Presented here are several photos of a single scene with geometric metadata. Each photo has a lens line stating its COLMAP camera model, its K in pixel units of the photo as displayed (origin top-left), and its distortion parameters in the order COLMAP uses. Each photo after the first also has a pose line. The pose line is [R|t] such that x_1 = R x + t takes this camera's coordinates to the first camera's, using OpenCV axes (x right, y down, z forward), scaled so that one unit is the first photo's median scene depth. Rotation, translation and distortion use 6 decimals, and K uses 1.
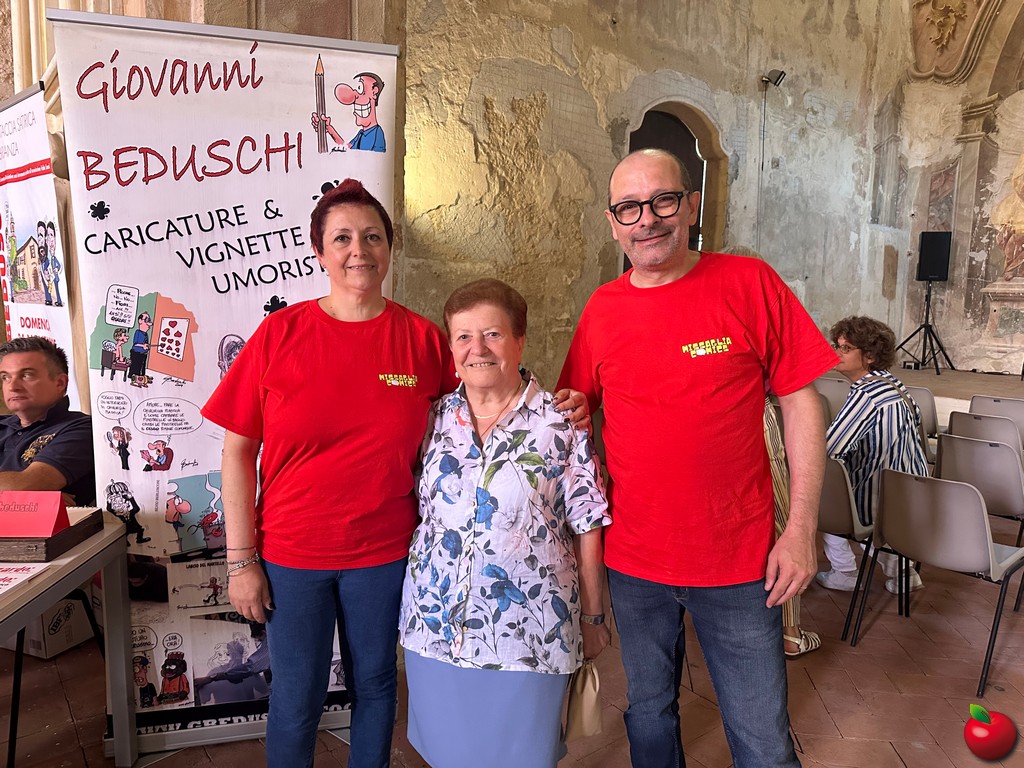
lens RADIAL K [[731.1, 0, 517.1], [0, 731.1, 386.5], [0, 0, 1]] dist [0.035138, -0.055101]
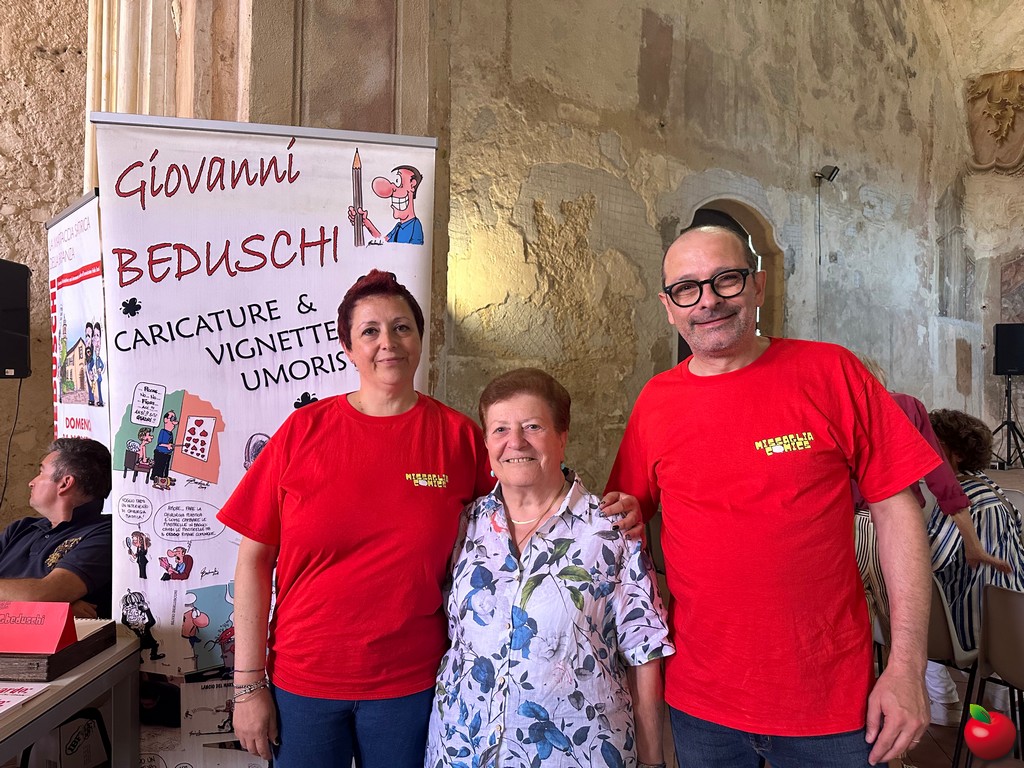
lens RADIAL K [[728.6, 0, 509.9], [0, 728.6, 392.5], [0, 0, 1]] dist [0.037432, -0.054514]
pose [[0.996409, -0.009504, -0.084141, 0.013553], [-0.001308, 0.991834, -0.127532, -0.003115], [0.084666, 0.127184, 0.988259, 0.087969]]
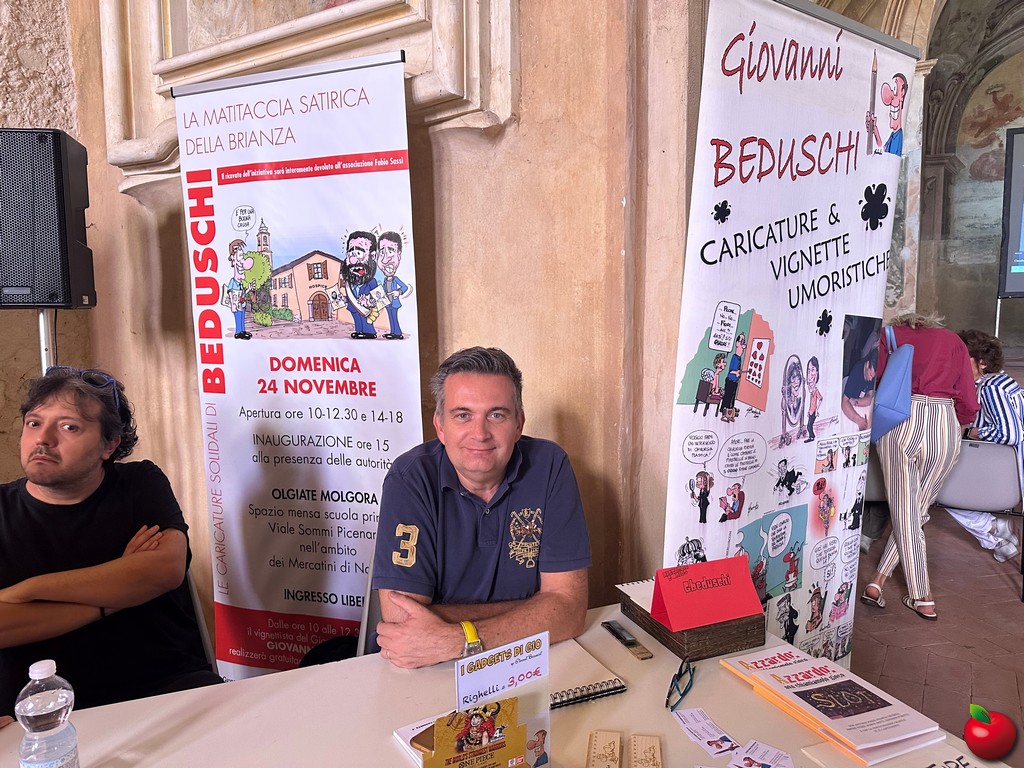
lens RADIAL K [[728.6, 0, 509.9], [0, 728.6, 392.5], [0, 0, 1]] dist [0.037432, -0.054514]
pose [[0.938381, -0.069075, 0.338629, -1.014943], [0.078498, 0.996813, -0.014195, -0.040003], [-0.336569, 0.039902, 0.940813, 0.290092]]
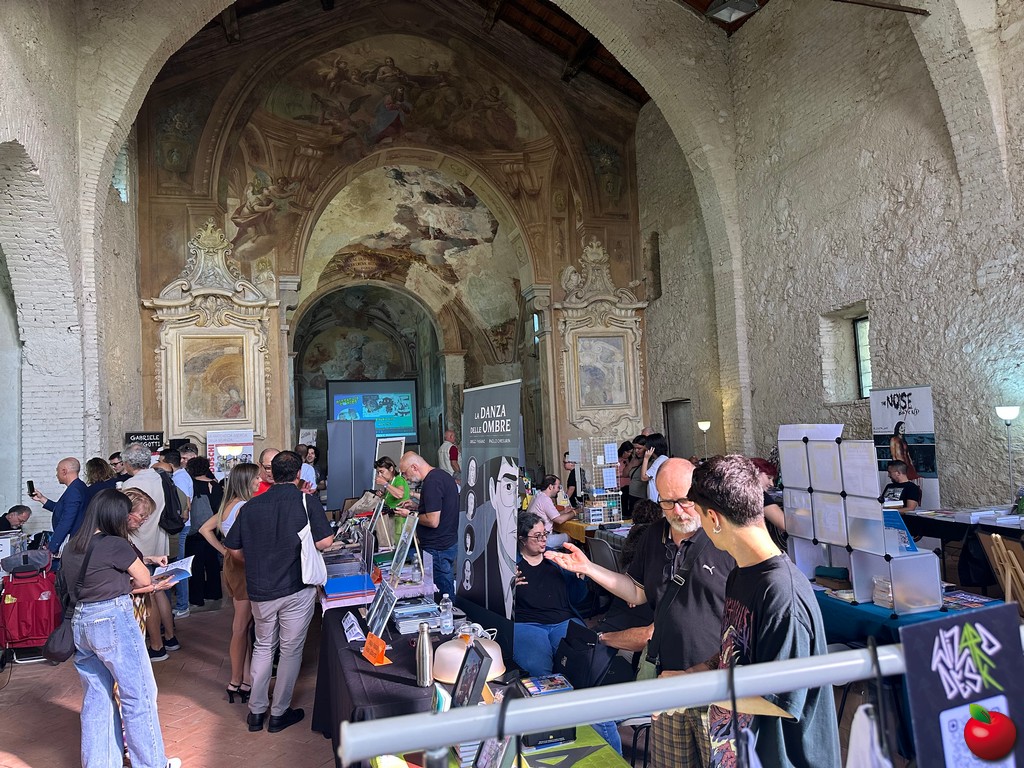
lens RADIAL K [[728.6, 0, 509.9], [0, 728.6, 392.5], [0, 0, 1]] dist [0.037432, -0.054514]
pose [[0.379406, 0.014415, 0.925118, -6.076557], [0.185027, 0.978499, -0.091129, 0.211860], [-0.906541, 0.205746, 0.368581, -3.440326]]
